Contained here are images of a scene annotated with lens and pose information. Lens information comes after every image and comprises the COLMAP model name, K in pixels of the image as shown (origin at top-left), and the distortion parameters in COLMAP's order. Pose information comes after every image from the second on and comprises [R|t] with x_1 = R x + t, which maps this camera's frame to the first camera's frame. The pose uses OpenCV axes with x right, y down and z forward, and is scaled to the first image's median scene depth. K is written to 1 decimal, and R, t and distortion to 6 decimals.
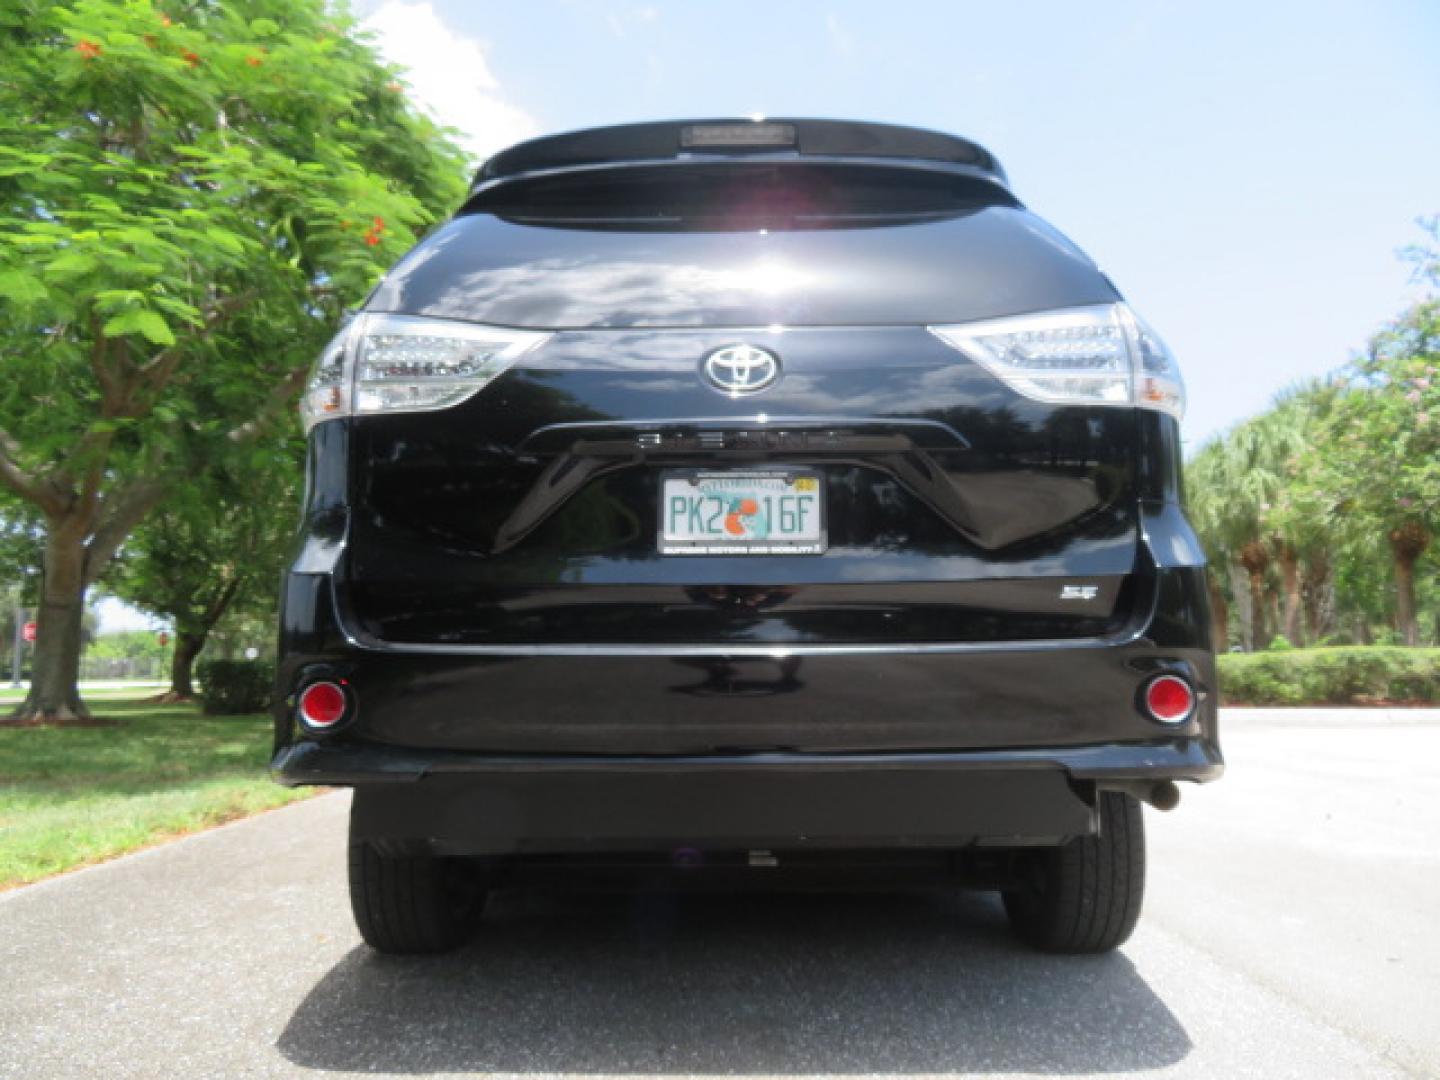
lens RADIAL K [[1024.5, 0, 720.5], [0, 1024.5, 526.4], [0, 0, 1]] dist [-0.011043, 0.007003]
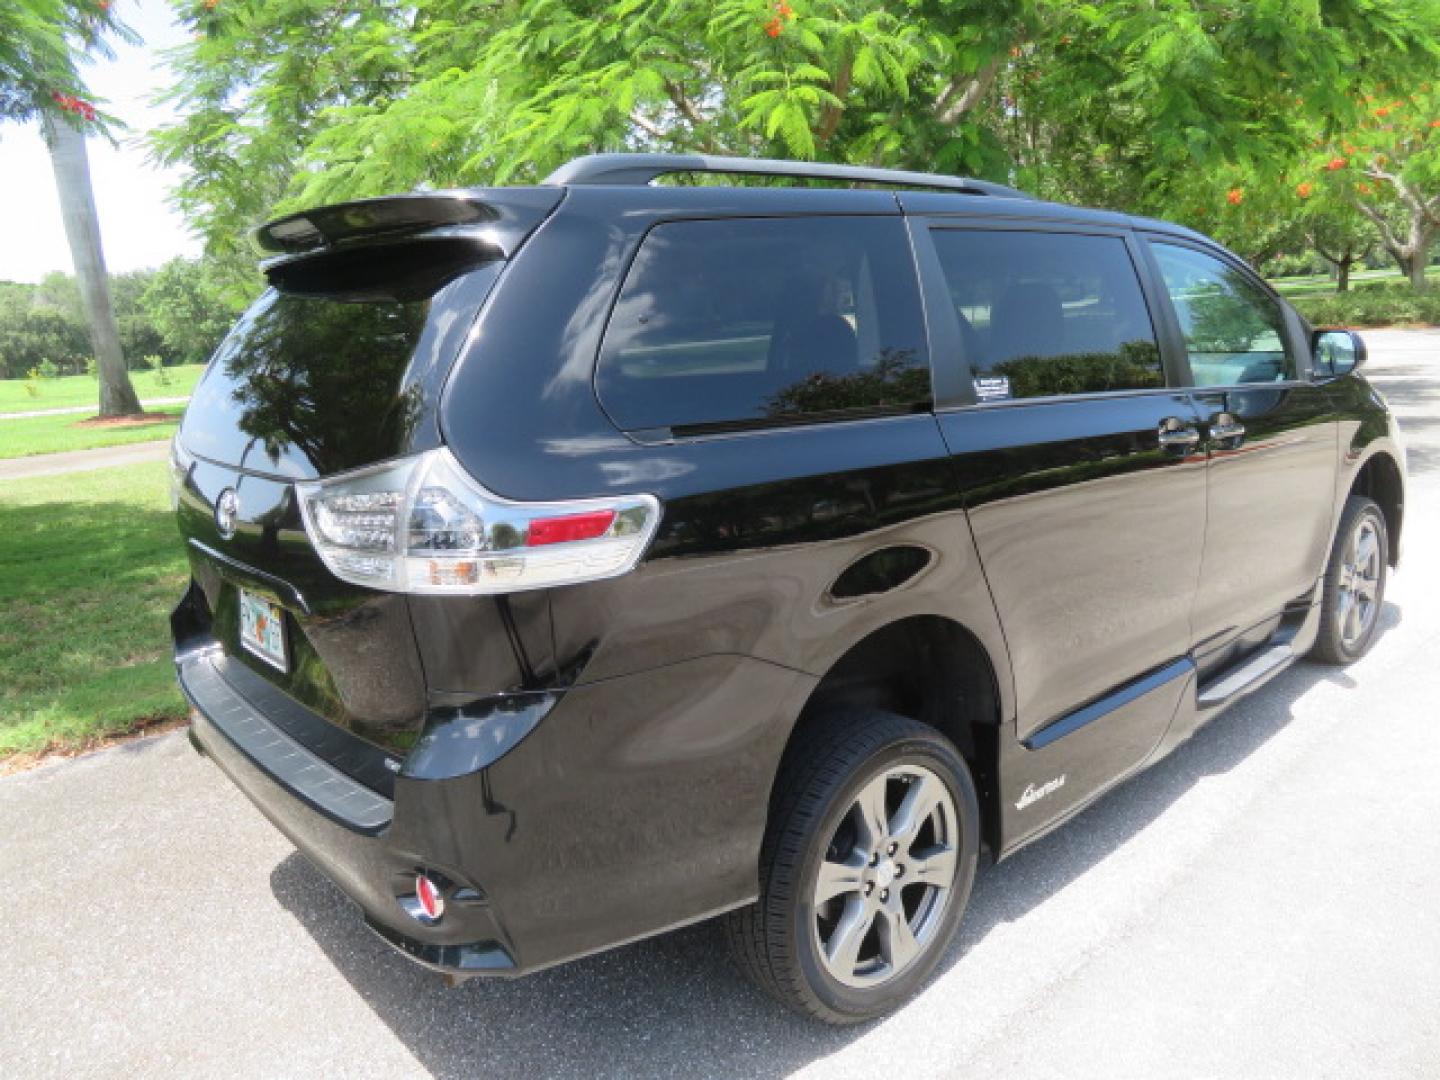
lens RADIAL K [[1024.3, 0, 726.7], [0, 1024.3, 532.2], [0, 0, 1]] dist [-0.010408, 0.004556]
pose [[0.675139, 0.124728, -0.727069, 1.084013], [0.159164, 0.937759, 0.308668, -0.347128], [0.720315, -0.324117, 0.613266, 0.597872]]
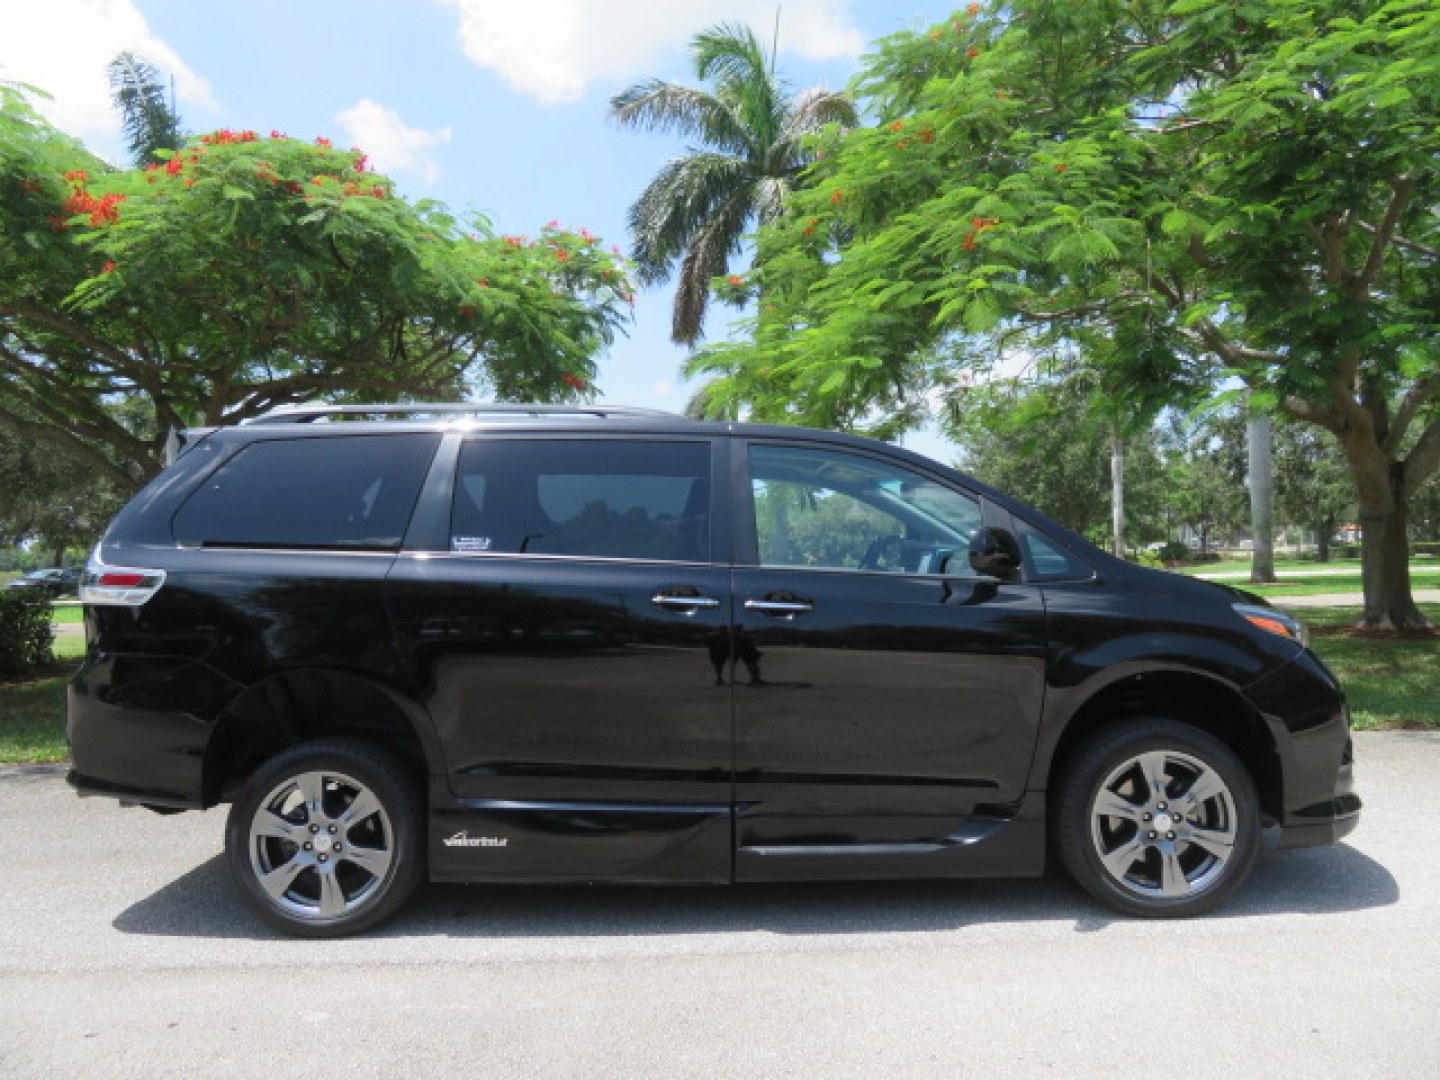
lens RADIAL K [[1027.6, 0, 722.2], [0, 1027.6, 536.3], [0, 0, 1]] dist [-0.009069, 0.003521]
pose [[0.012408, -0.009065, -0.999882, 2.155895], [0.159652, 0.987149, -0.006969, -0.027671], [0.987095, -0.159547, 0.013695, 1.973974]]
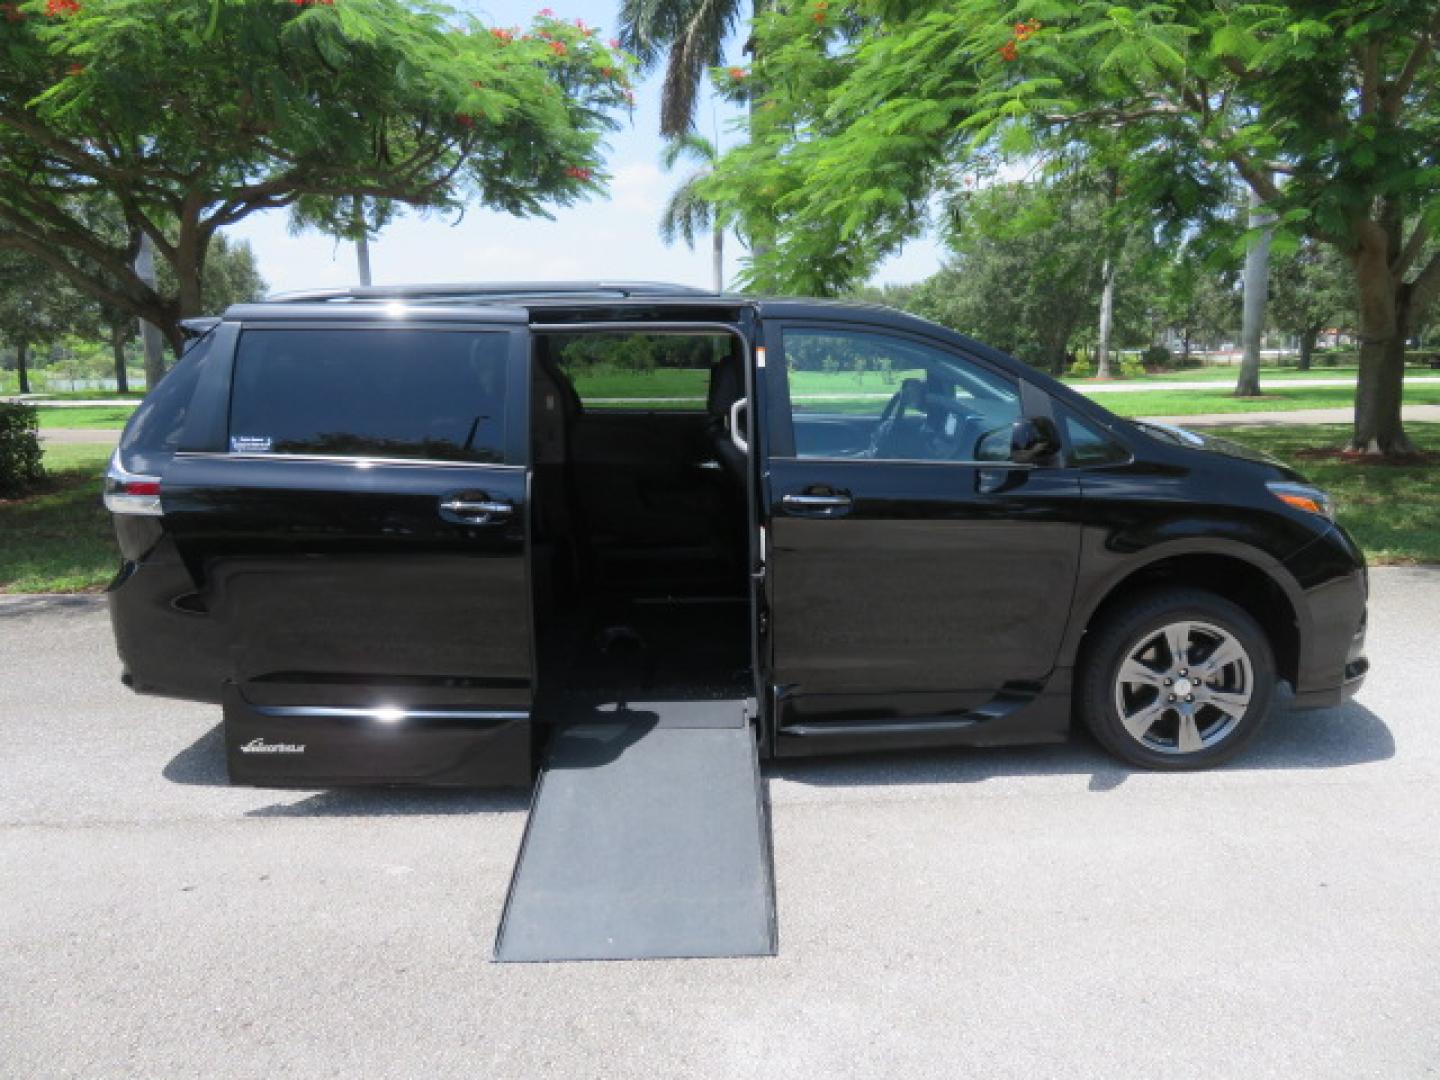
lens RADIAL K [[1027.6, 0, 723.3], [0, 1027.6, 534.2], [0, 0, 1]] dist [-0.009069, 0.003521]
pose [[0.034991, 0.183773, -0.982346, 2.144614], [0.148912, 0.971016, 0.186958, -0.164550], [0.988231, -0.152825, 0.006611, 1.877552]]
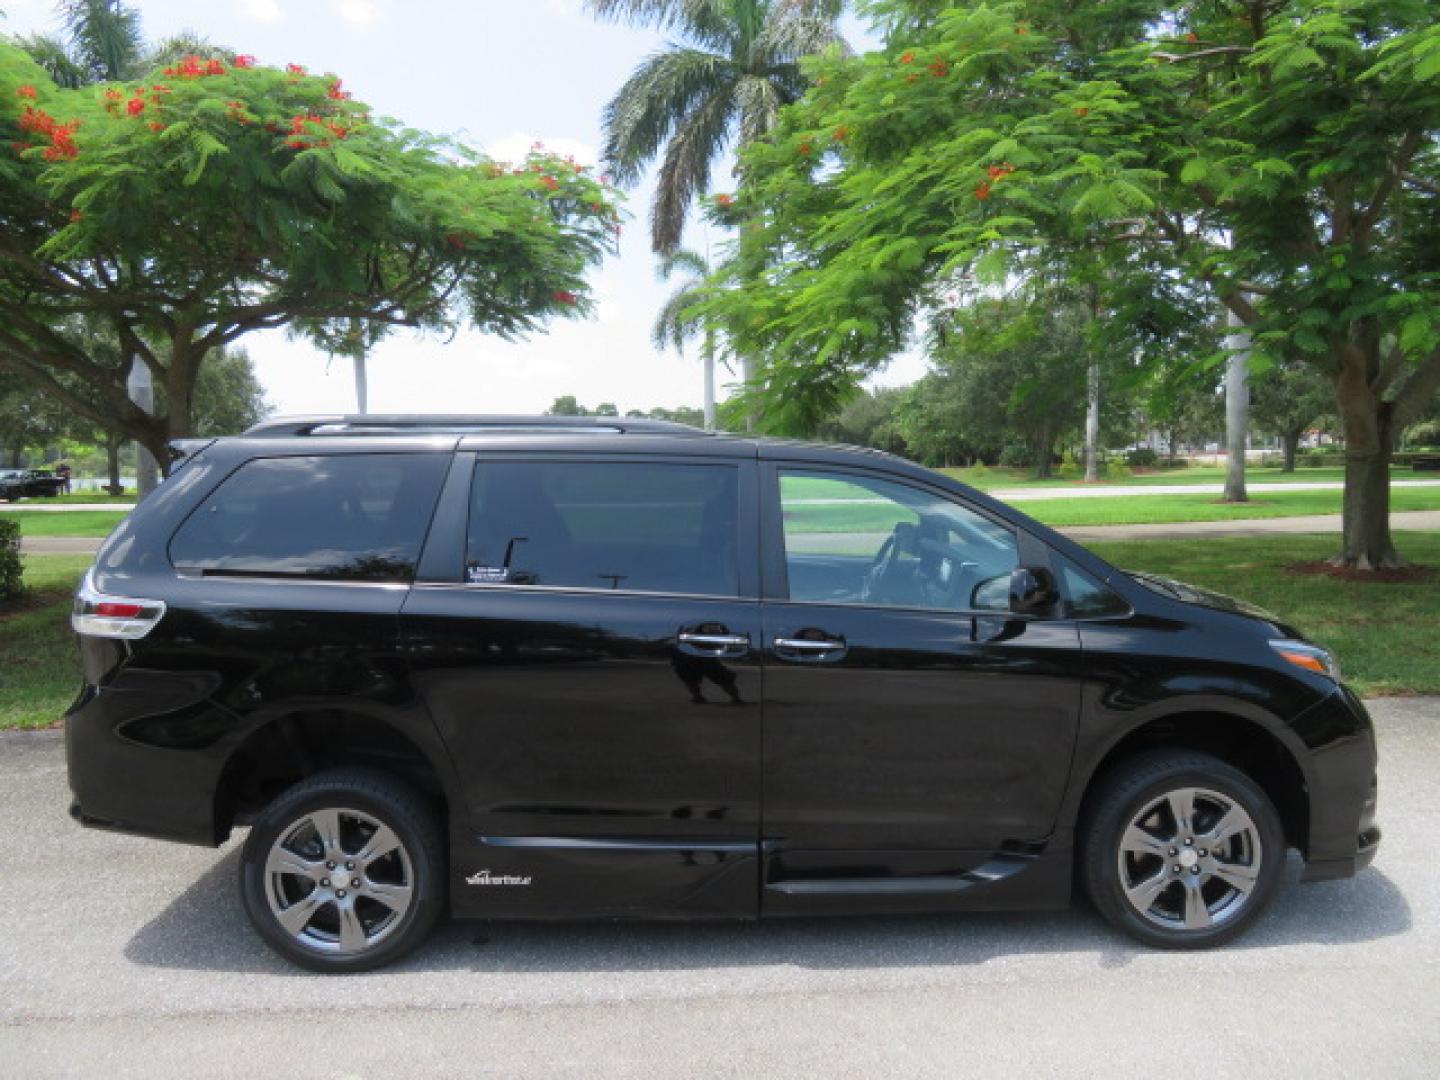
lens RADIAL K [[1027.6, 0, 722.3], [0, 1027.6, 532.6], [0, 0, 1]] dist [-0.009069, 0.003521]
pose [[0.041874, 0.088388, -0.995206, 2.074877], [0.149332, 0.984337, 0.093706, -0.258278], [0.987900, -0.152540, 0.028019, 1.913198]]
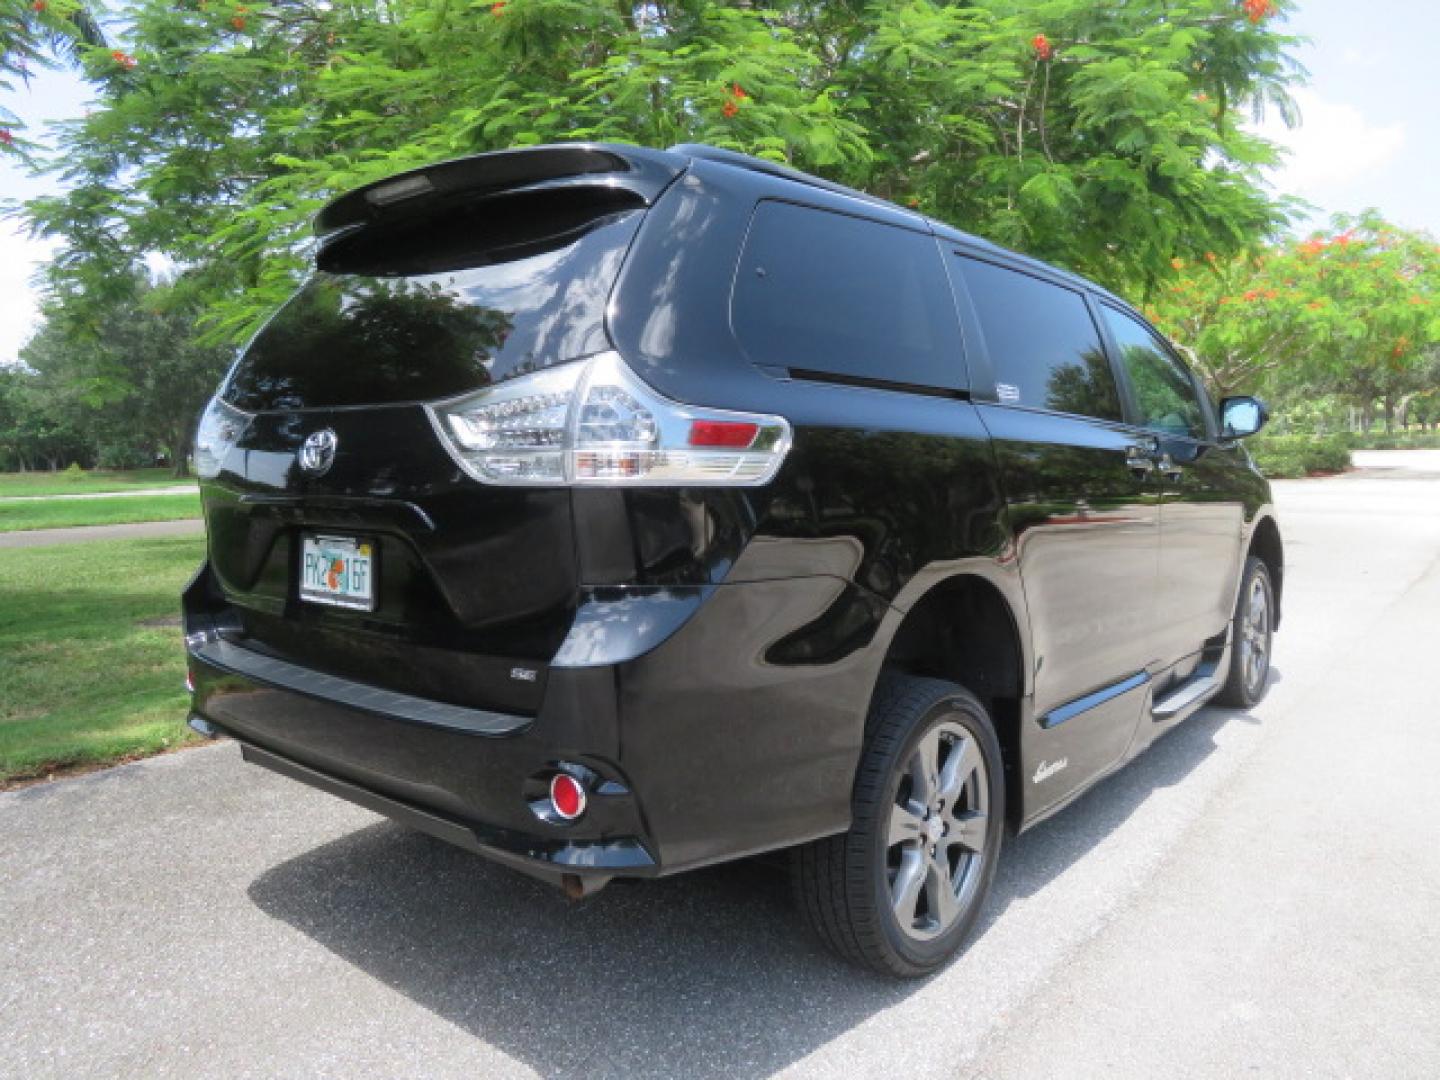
lens RADIAL K [[1024.5, 0, 725.9], [0, 1024.5, 536.1], [0, 0, 1]] dist [-0.011043, 0.007003]
pose [[0.778548, 0.052572, -0.625380, 0.966396], [0.097540, 0.974240, 0.203328, -0.216427], [0.619959, -0.219300, 0.753365, 0.338565]]
